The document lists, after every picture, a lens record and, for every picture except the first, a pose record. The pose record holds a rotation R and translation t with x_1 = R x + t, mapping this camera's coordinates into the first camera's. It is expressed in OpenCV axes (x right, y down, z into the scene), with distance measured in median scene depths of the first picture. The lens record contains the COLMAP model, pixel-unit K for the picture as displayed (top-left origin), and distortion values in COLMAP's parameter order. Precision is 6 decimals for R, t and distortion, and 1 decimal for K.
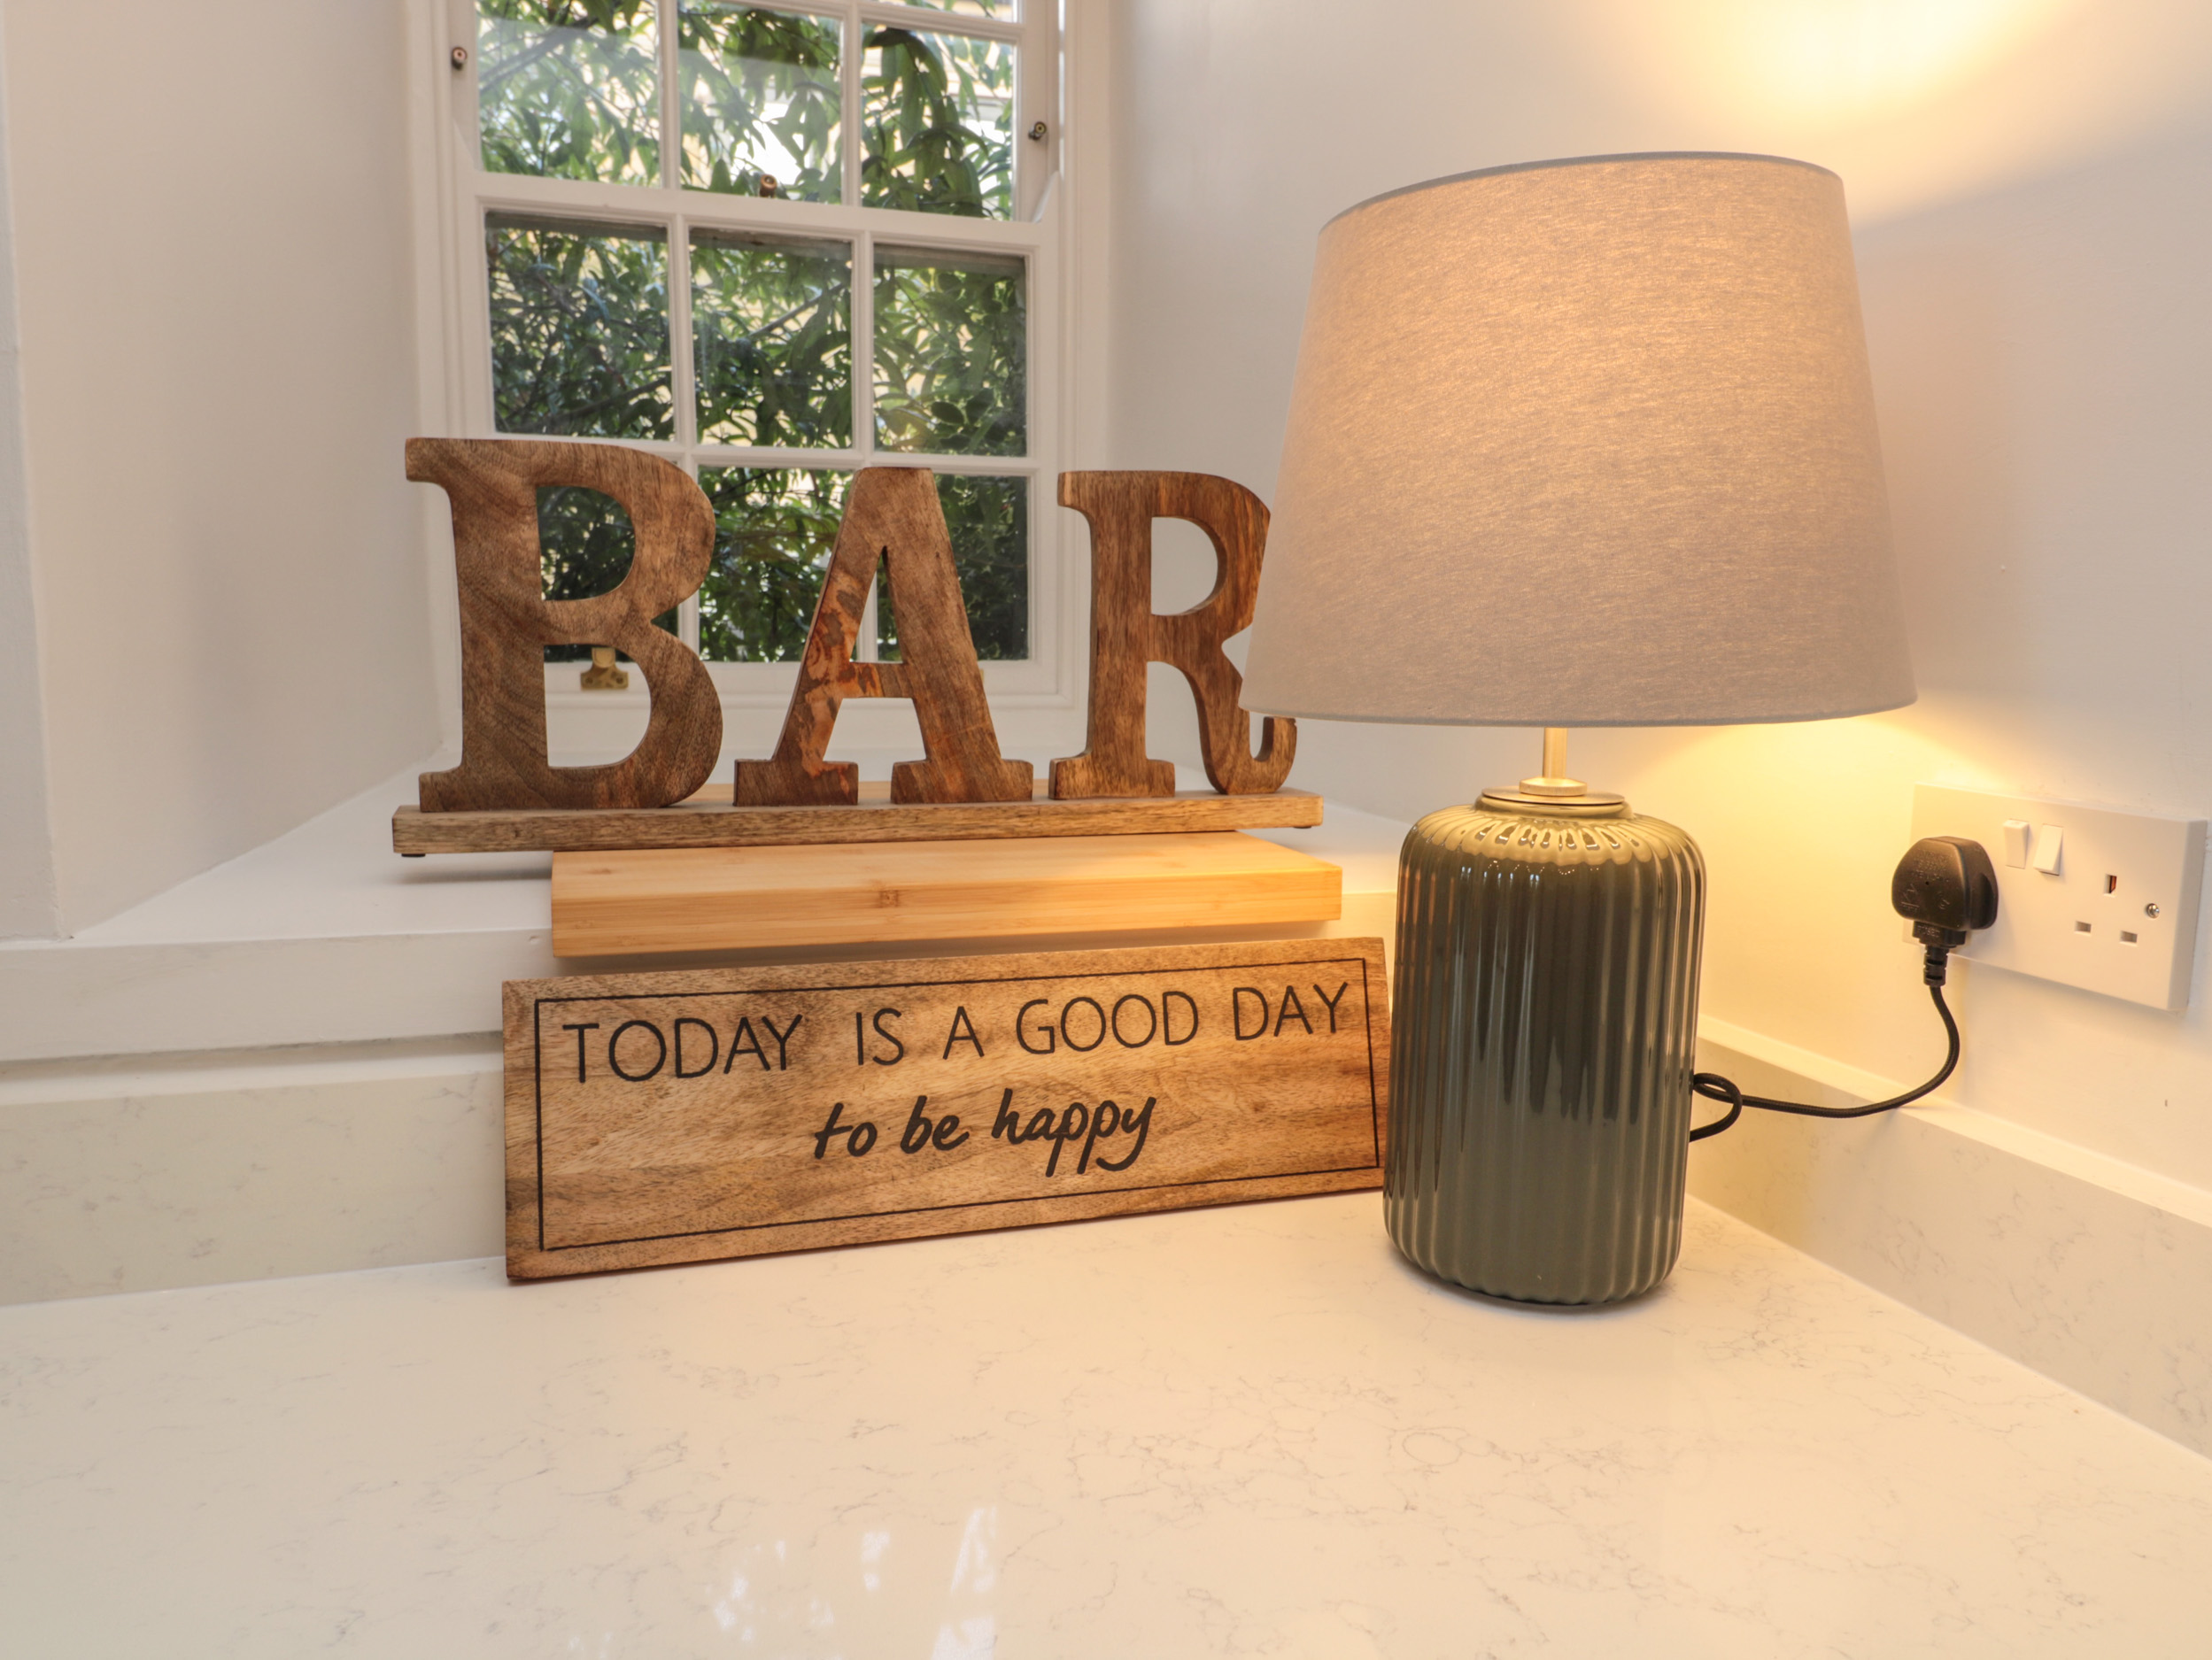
lens RADIAL K [[1519.3, 0, 1106.0], [0, 1519.3, 830.0], [0, 0, 1]] dist [-0.003060, -0.004088]
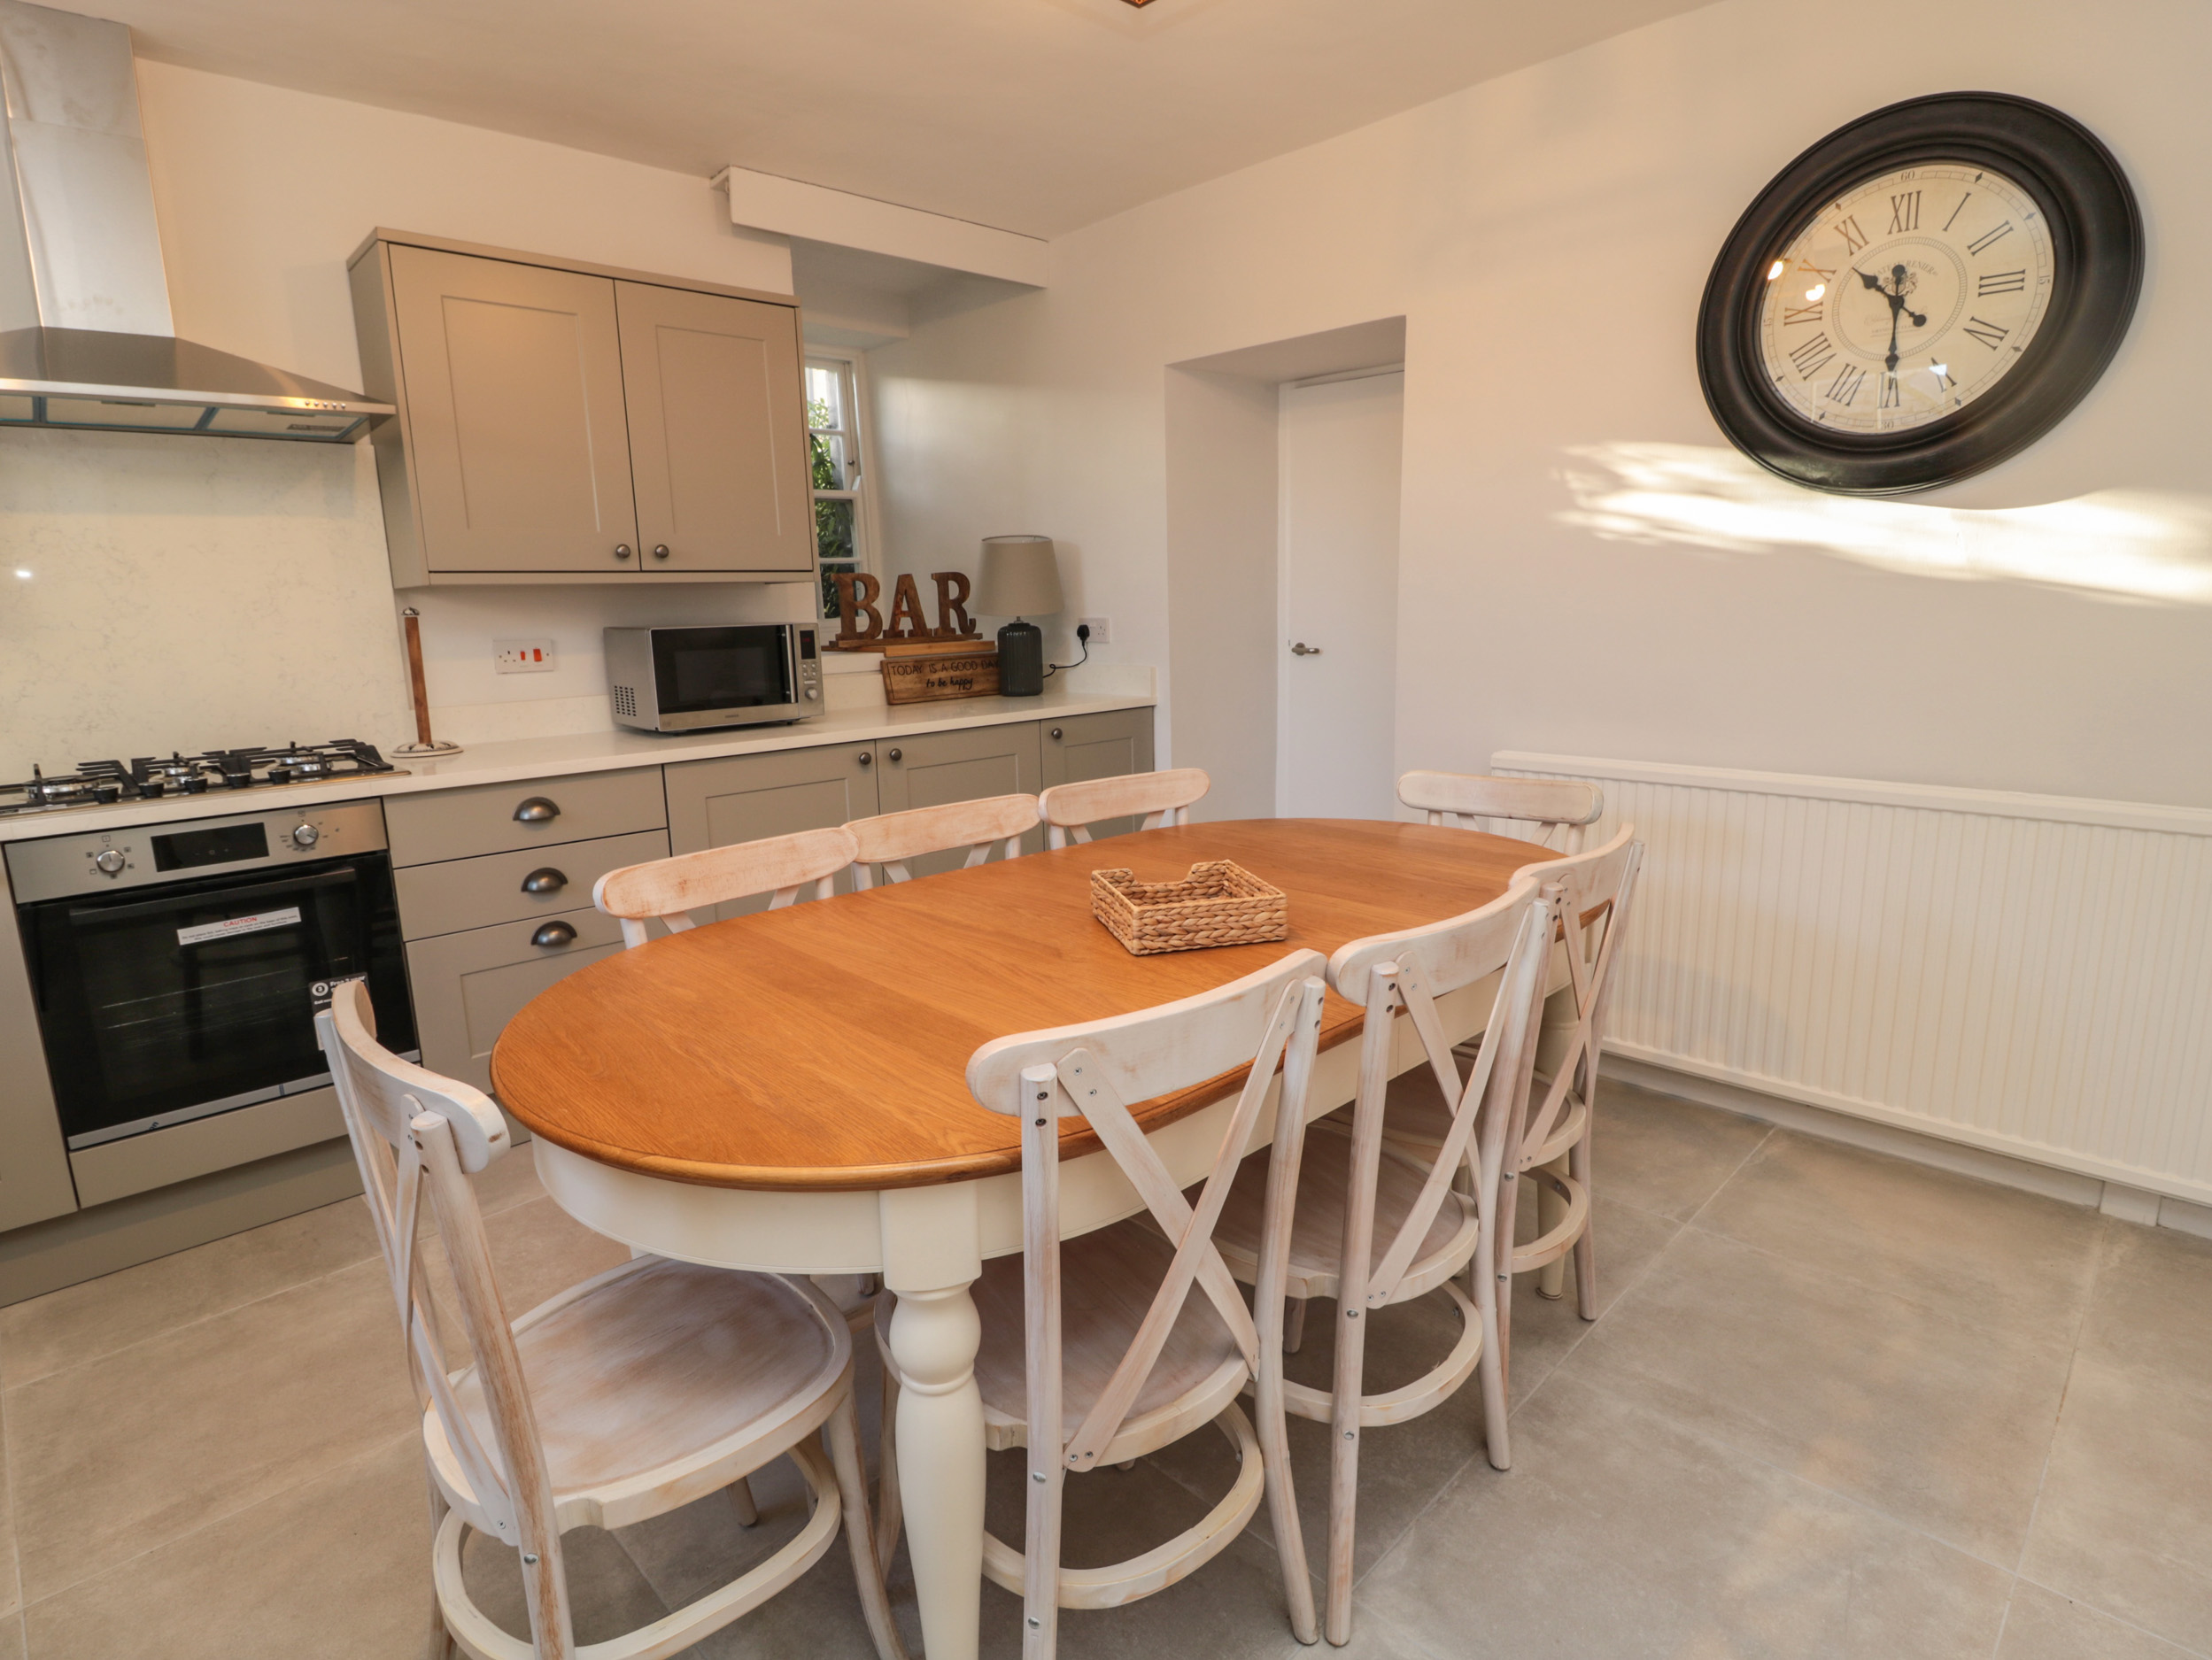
lens RADIAL K [[997.9, 0, 1100.7], [0, 997.9, 764.2], [0, 0, 1]] dist [0.003050, -0.007999]
pose [[0.909126, -0.115207, 0.400270, -1.184788], [0.106489, 0.993338, 0.044041, 0.411828], [-0.402678, 0.002586, 0.915338, -2.974168]]
